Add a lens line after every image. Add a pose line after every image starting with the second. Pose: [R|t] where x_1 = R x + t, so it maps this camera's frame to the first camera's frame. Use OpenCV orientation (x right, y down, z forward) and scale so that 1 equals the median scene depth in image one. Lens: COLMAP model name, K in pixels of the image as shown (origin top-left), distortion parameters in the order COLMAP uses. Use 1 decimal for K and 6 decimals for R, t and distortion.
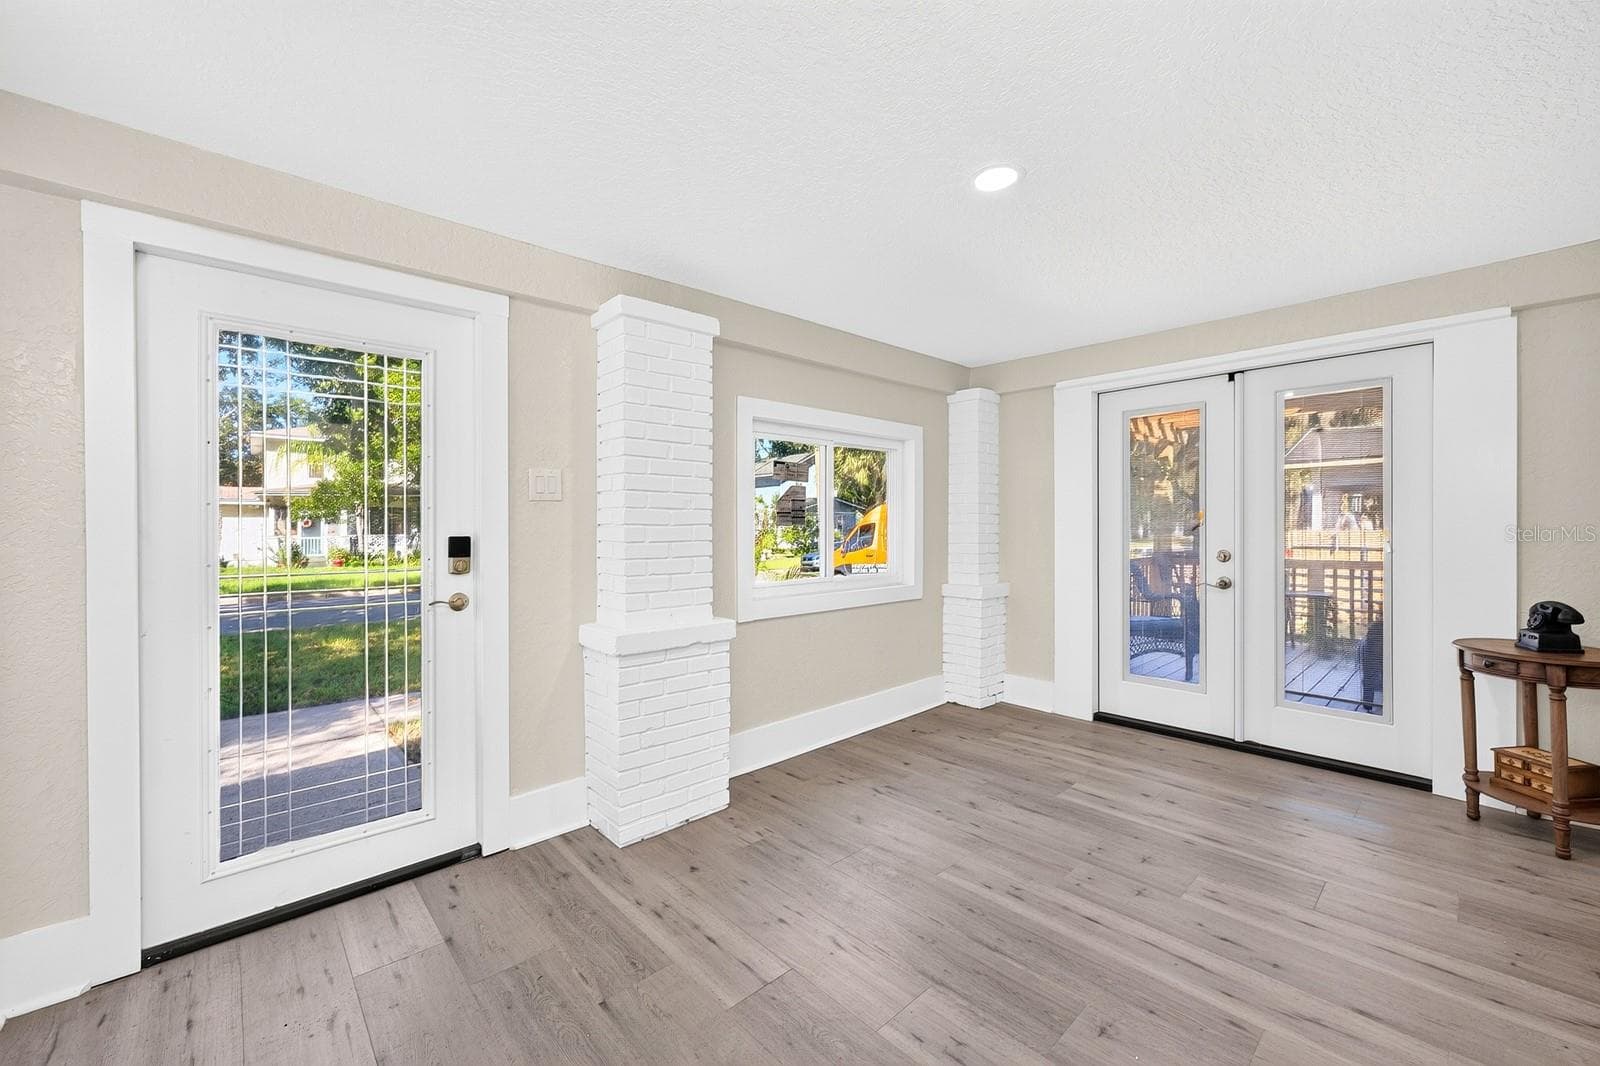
lens RADIAL K [[630.9, 0, 796.7], [0, 630.9, 529.2], [0, 0, 1]] dist [-0.000519, 0.000255]
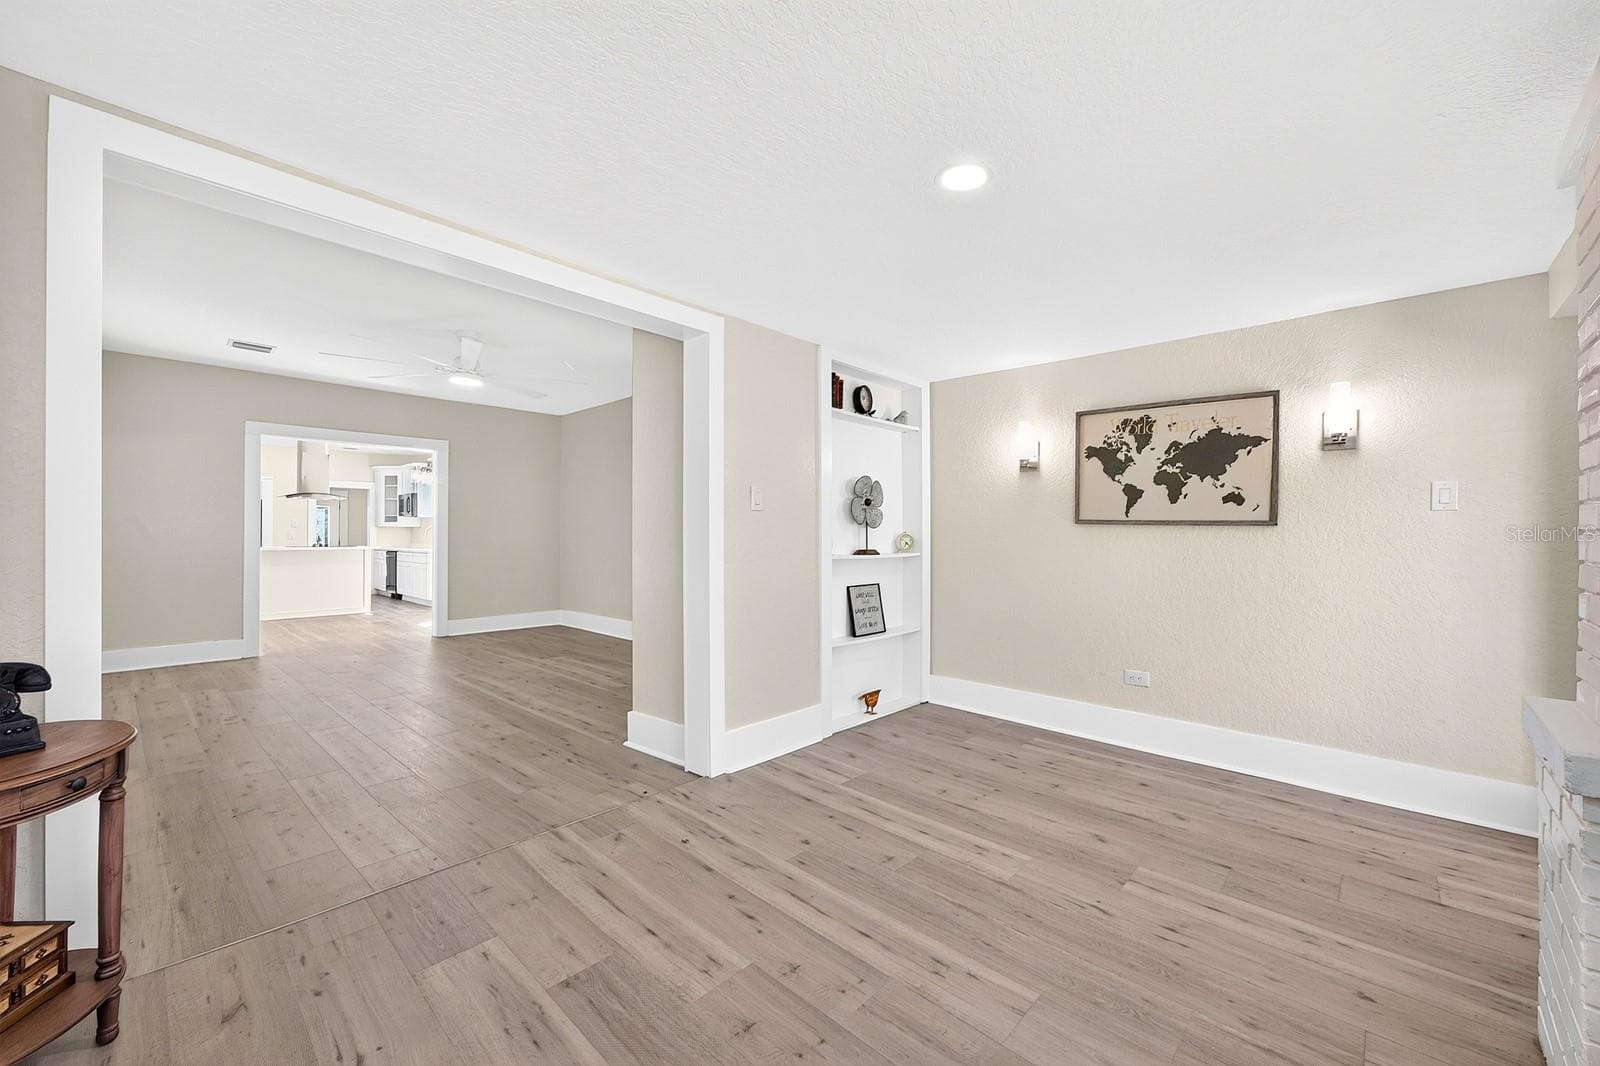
lens RADIAL K [[630.9, 0, 796.7], [0, 630.9, 529.2], [0, 0, 1]] dist [-0.000519, 0.000255]
pose [[-0.997437, -0.001897, -0.071526, 0.648409], [-0.002176, 0.999990, 0.003820, -0.011607], [0.071518, 0.003966, -0.997431, 1.979219]]
